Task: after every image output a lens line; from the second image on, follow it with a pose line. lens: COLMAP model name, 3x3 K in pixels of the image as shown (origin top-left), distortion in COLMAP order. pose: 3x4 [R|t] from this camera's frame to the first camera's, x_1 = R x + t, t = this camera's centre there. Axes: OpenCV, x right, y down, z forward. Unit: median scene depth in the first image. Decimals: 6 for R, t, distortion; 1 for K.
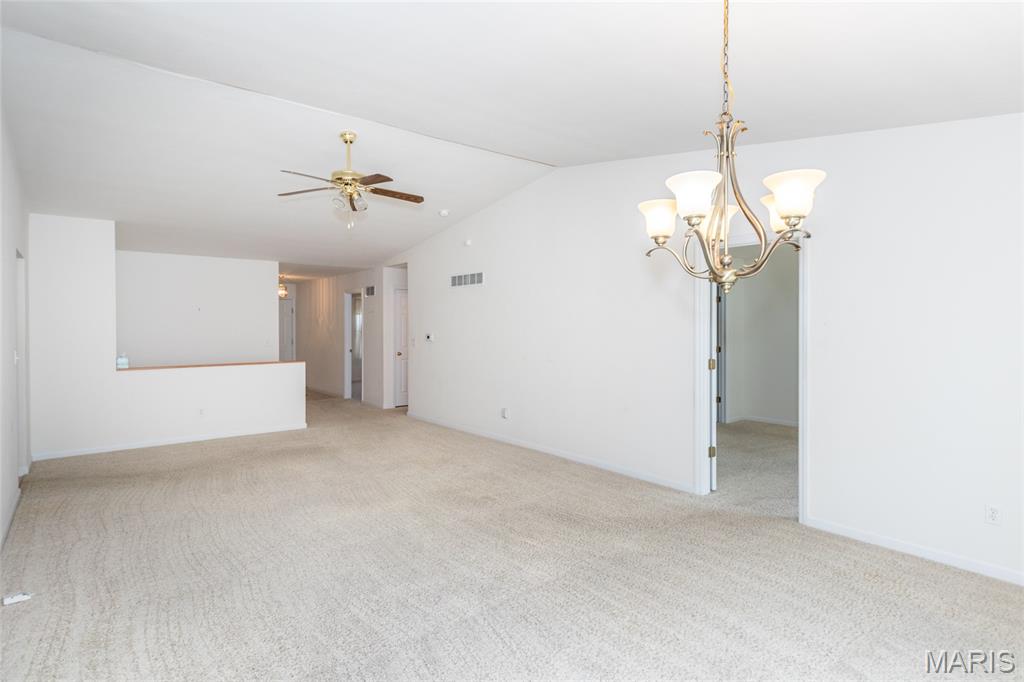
lens RADIAL K [[547.0, 0, 513.4], [0, 547.0, 330.1], [0, 0, 1]] dist [0.007197, 0.002140]
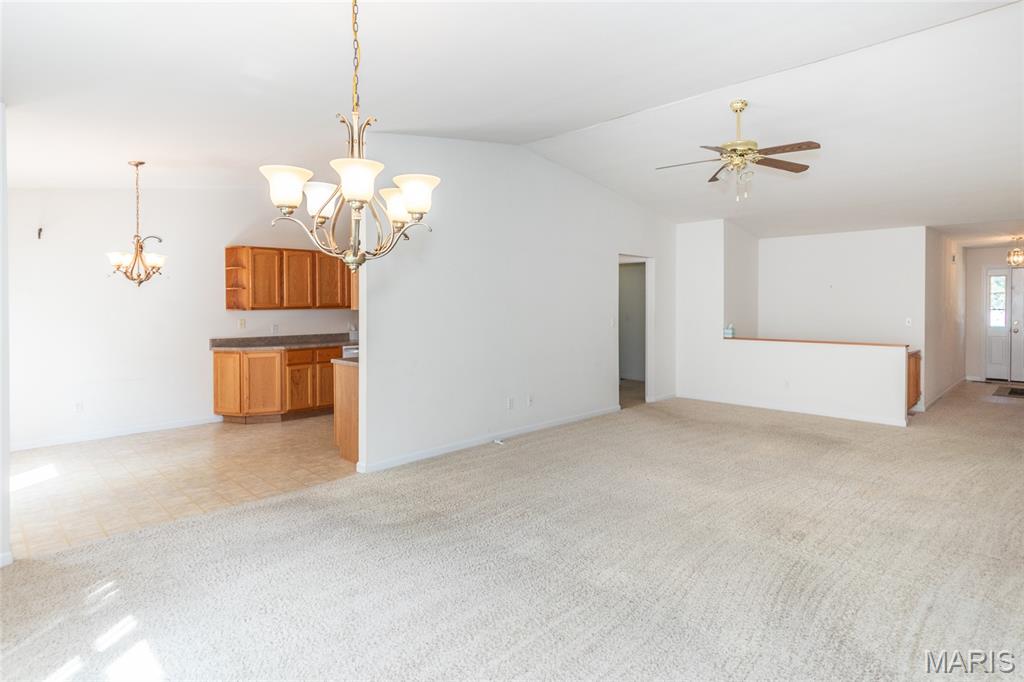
lens RADIAL K [[547.0, 0, 492.2], [0, 547.0, 307.3], [0, 0, 1]] dist [0.007197, 0.002140]
pose [[0.093189, 0.010777, -0.995590, 0.569761], [-0.012547, 0.999875, 0.009649, -0.003552], [0.995569, 0.011592, 0.093313, 0.448017]]
